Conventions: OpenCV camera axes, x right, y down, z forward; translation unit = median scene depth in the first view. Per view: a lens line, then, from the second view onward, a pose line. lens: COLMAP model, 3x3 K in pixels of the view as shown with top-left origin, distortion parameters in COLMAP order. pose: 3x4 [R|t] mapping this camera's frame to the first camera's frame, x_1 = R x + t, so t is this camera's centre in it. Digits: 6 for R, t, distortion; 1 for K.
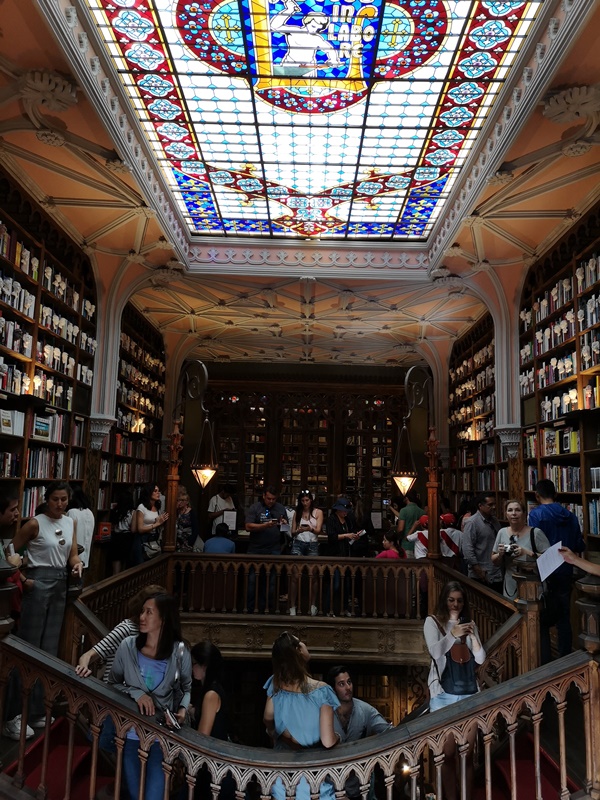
lens RADIAL K [[613.0, 0, 301.7], [0, 613.0, 404.2], [0, 0, 1]] dist [0.059635, -0.056623]
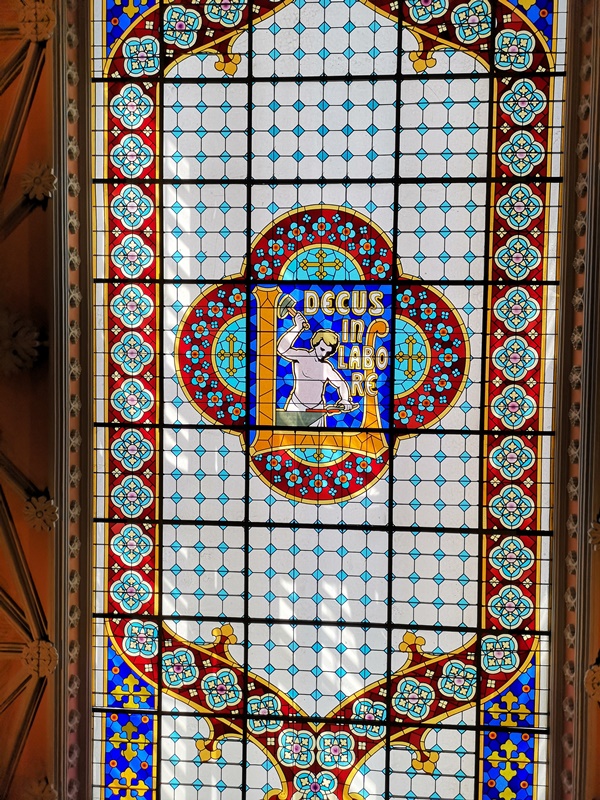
lens RADIAL K [[613.0, 0, 305.3], [0, 613.0, 401.6], [0, 0, 1]] dist [0.059635, -0.056623]
pose [[0.999373, 0.018930, -0.029909, 0.014801], [-0.032653, 0.166910, -0.985431, 0.214929], [-0.013662, 0.985790, 0.167424, 0.611724]]
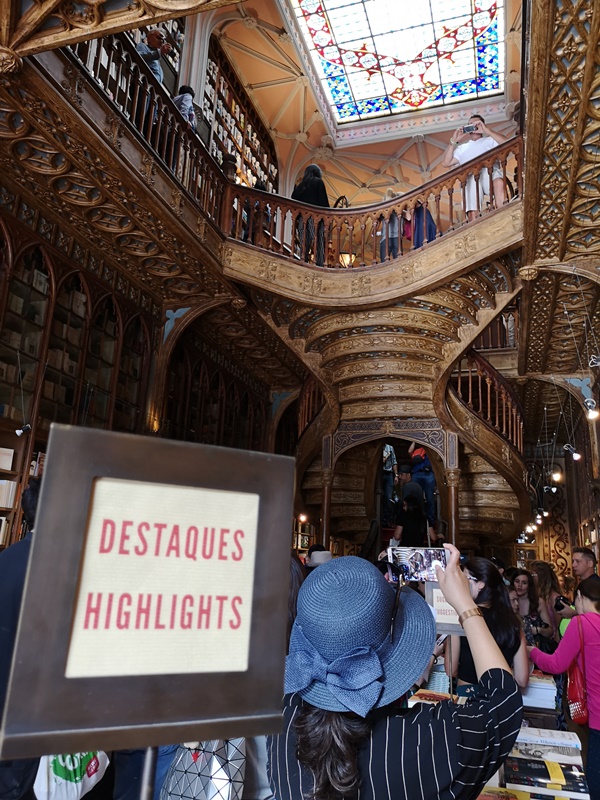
lens RADIAL K [[613.0, 0, 298.7], [0, 613.0, 397.0], [0, 0, 1]] dist [0.059635, -0.056623]
pose [[0.951157, -0.059935, -0.302833, 0.175571], [0.015370, 0.988950, -0.147451, 0.721576], [0.308324, 0.135594, 0.941568, -0.422431]]
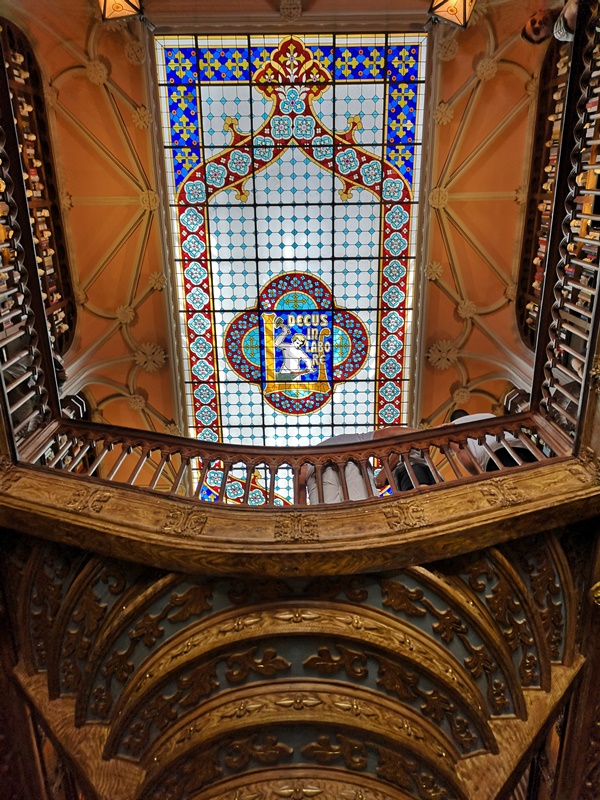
lens RADIAL K [[613.0, 0, 302.4], [0, 613.0, 402.9], [0, 0, 1]] dist [0.059635, -0.056623]
pose [[0.999457, -0.018477, 0.027273, -0.013610], [0.032725, 0.461991, -0.886280, 0.746912], [0.003776, 0.886692, 0.462345, 0.198980]]
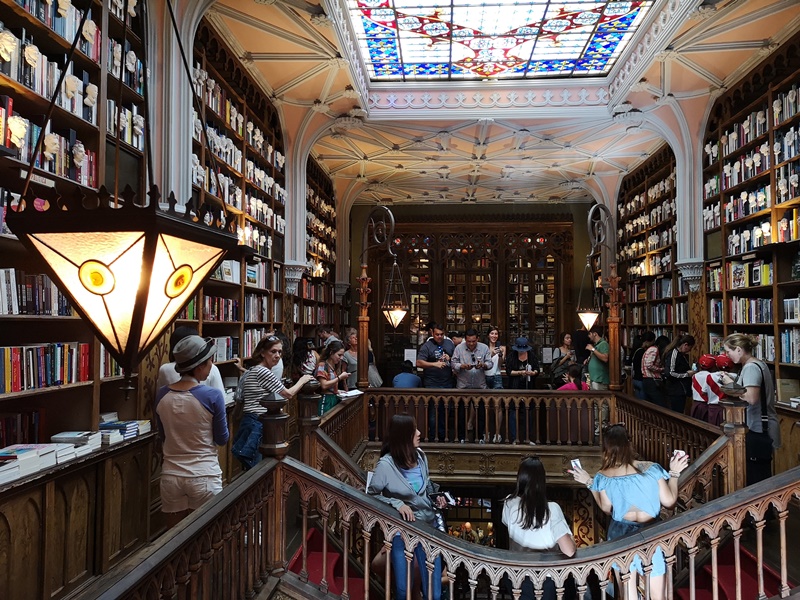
lens RADIAL K [[613.0, 0, 403.3], [0, 613.0, 301.6], [0, 0, 1]] dist [0.059635, -0.056623]
pose [[0.998036, -0.025165, -0.057368, -0.091396], [0.030498, 0.995098, 0.094070, -0.008608], [0.054720, -0.095635, 0.993911, -0.051481]]
